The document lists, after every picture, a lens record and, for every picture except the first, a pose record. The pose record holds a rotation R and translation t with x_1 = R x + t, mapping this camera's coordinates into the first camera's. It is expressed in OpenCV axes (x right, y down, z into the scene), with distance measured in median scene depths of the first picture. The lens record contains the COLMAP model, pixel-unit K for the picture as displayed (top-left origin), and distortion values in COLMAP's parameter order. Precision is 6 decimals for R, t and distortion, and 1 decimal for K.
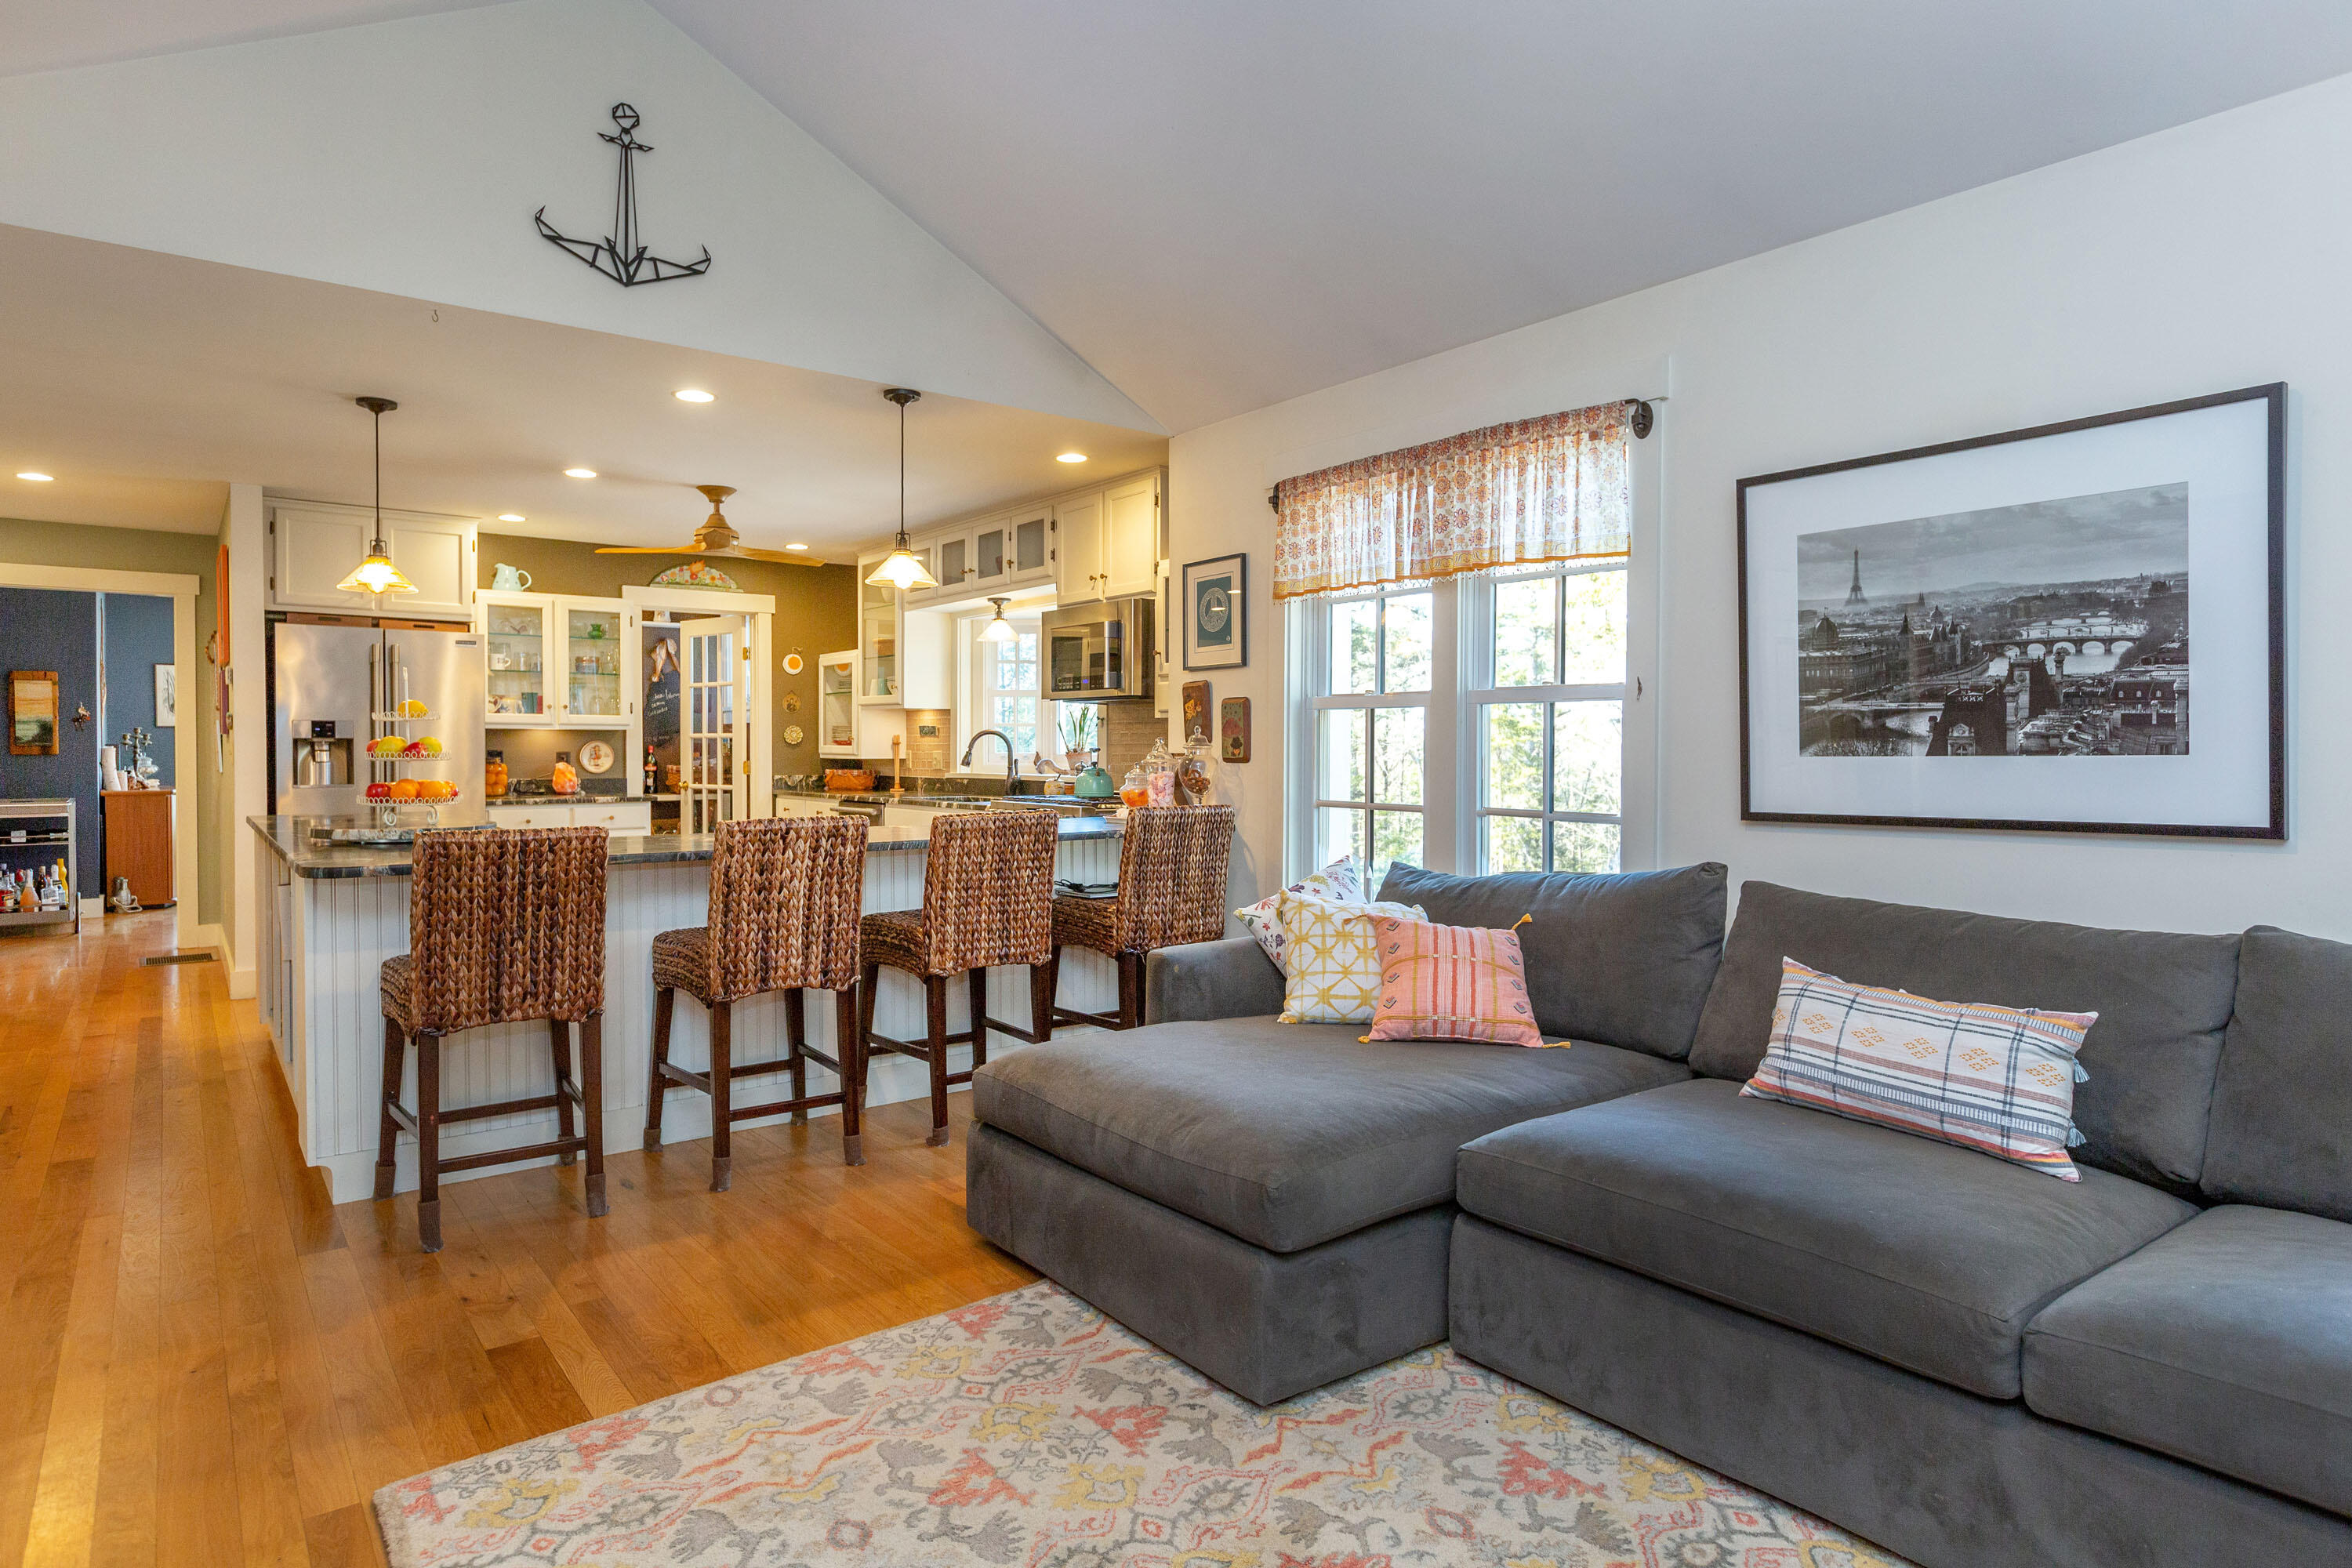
lens RADIAL K [[1314.6, 0, 1174.5], [0, 1314.6, 737.4], [0, 0, 1]] dist [0.000688, -0.000303]
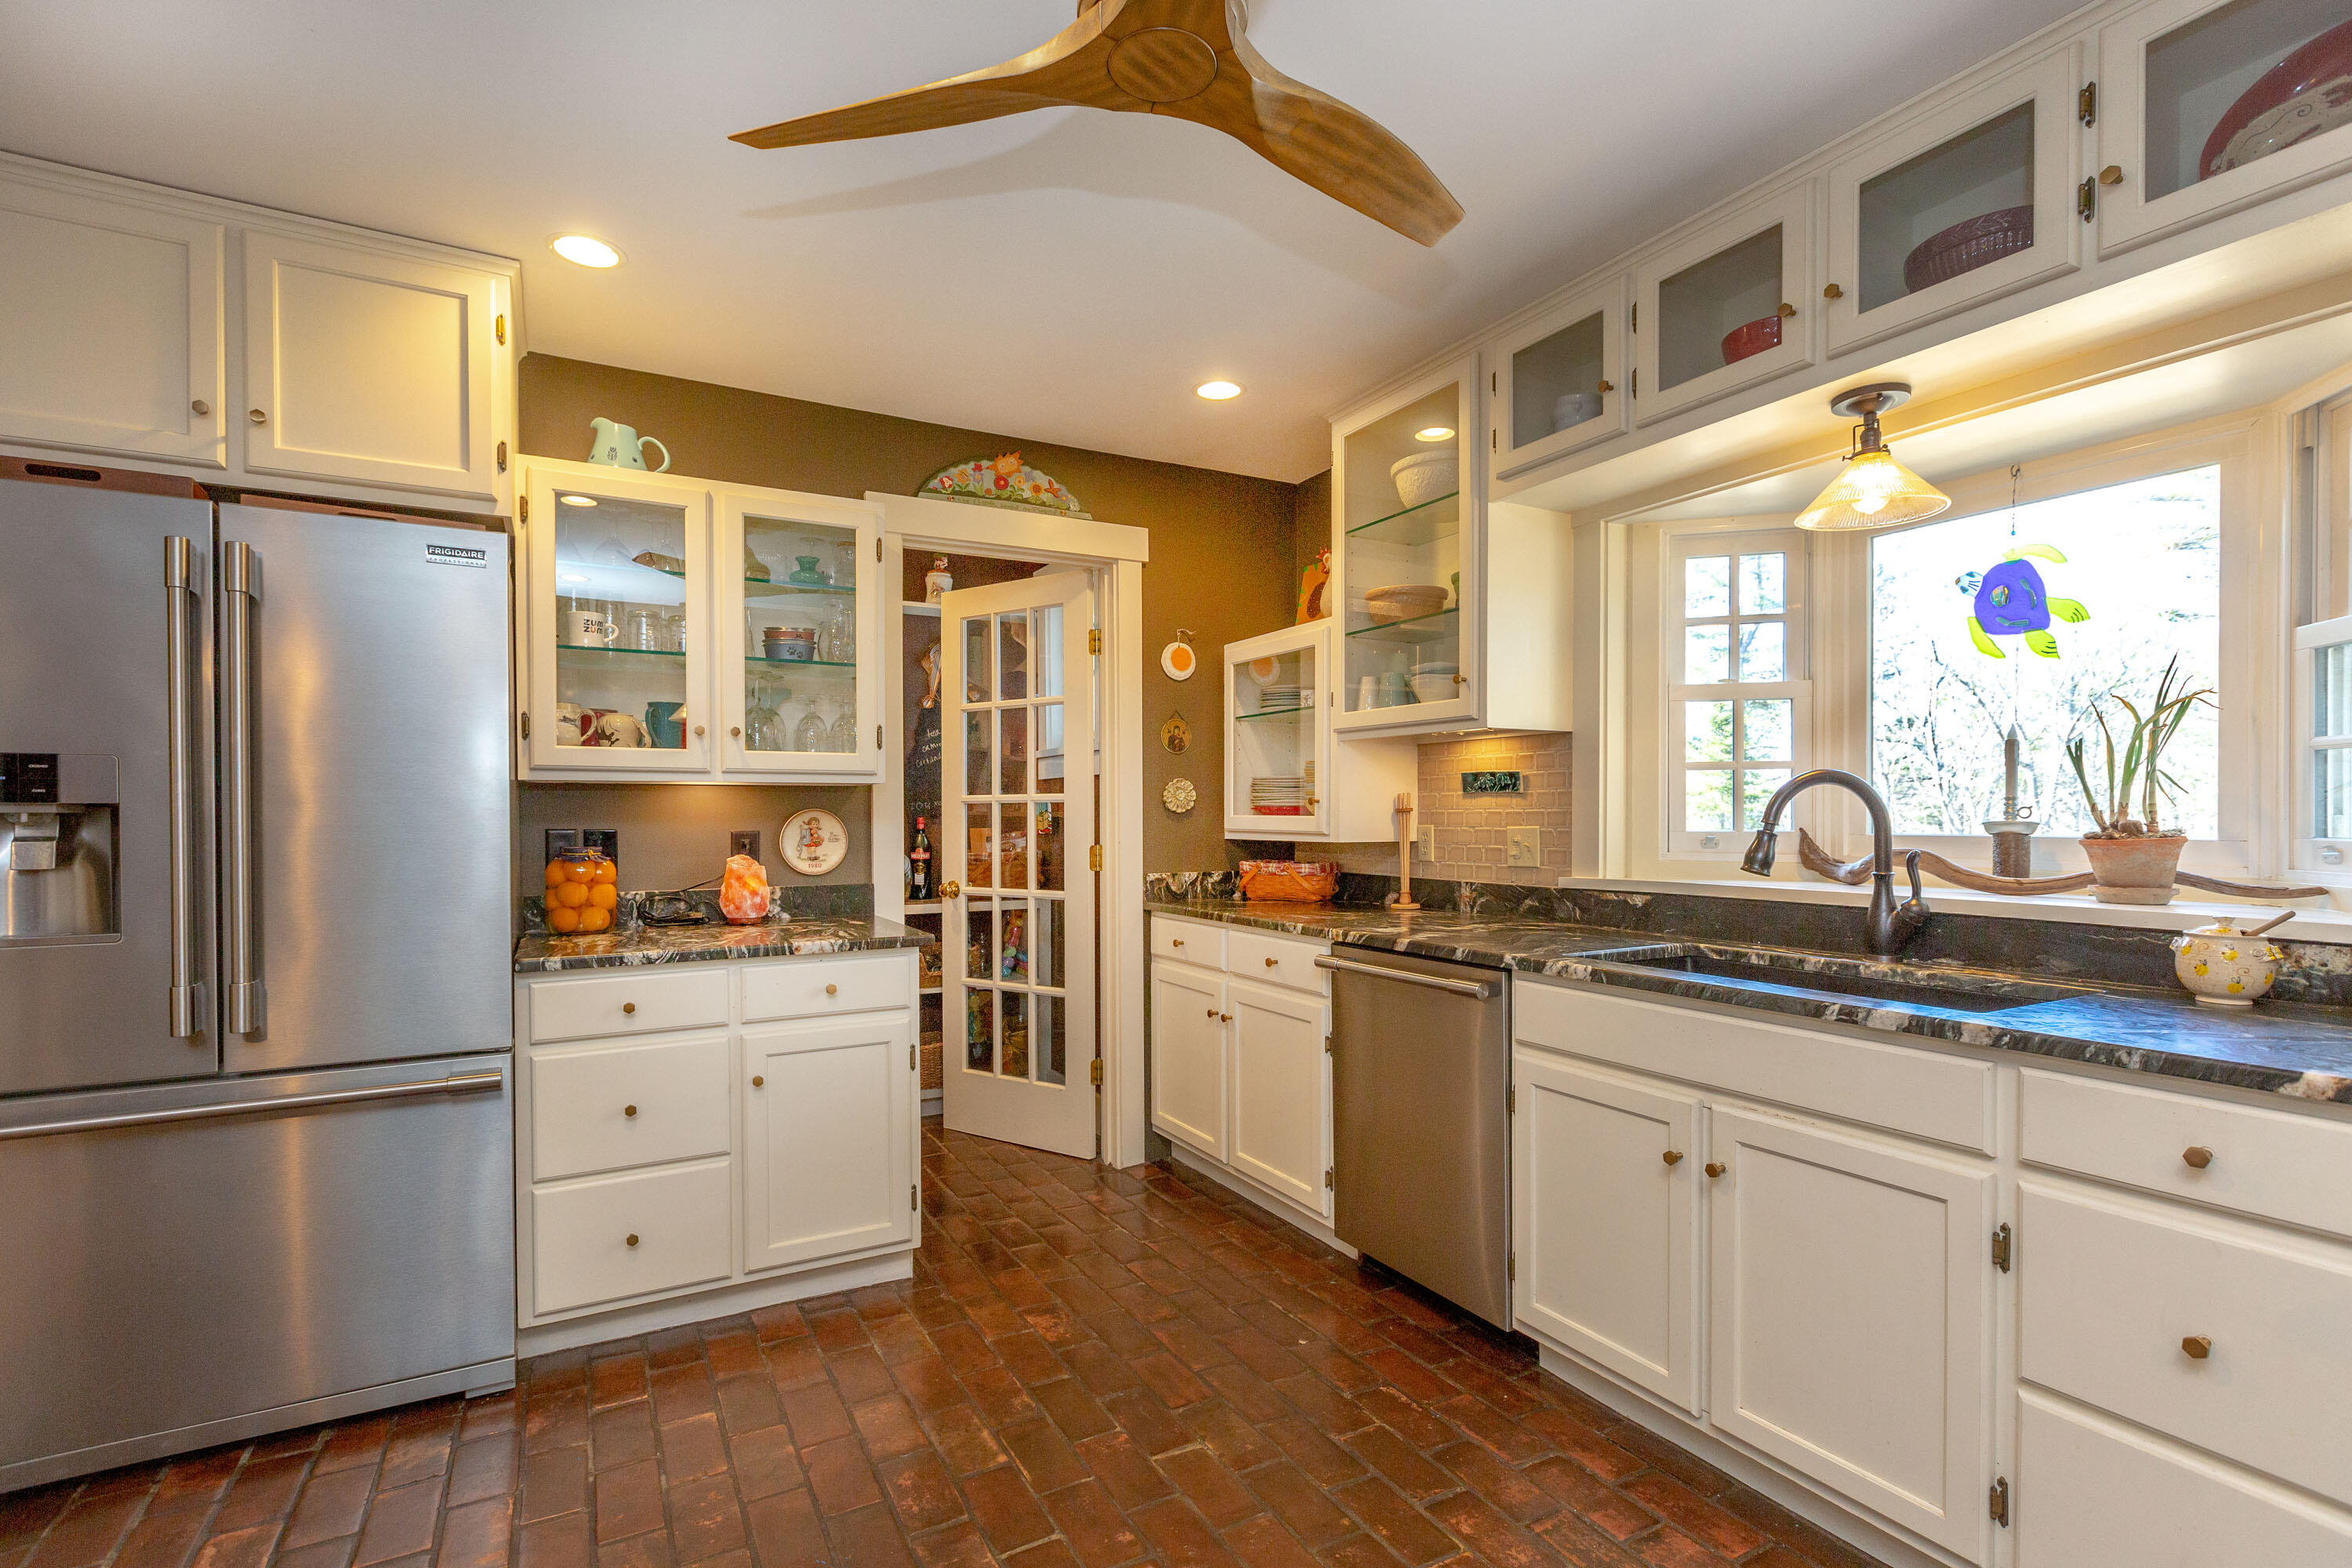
lens RADIAL K [[1061.4, 0, 1176.0], [0, 1061.4, 784.0], [0, 0, 1]] dist [0.000183, 0.000064]
pose [[0.990344, -0.010566, -0.138228, -0.247841], [0.007730, 0.999749, -0.021040, 0.002572], [0.138415, 0.019768, 0.990177, 0.617222]]
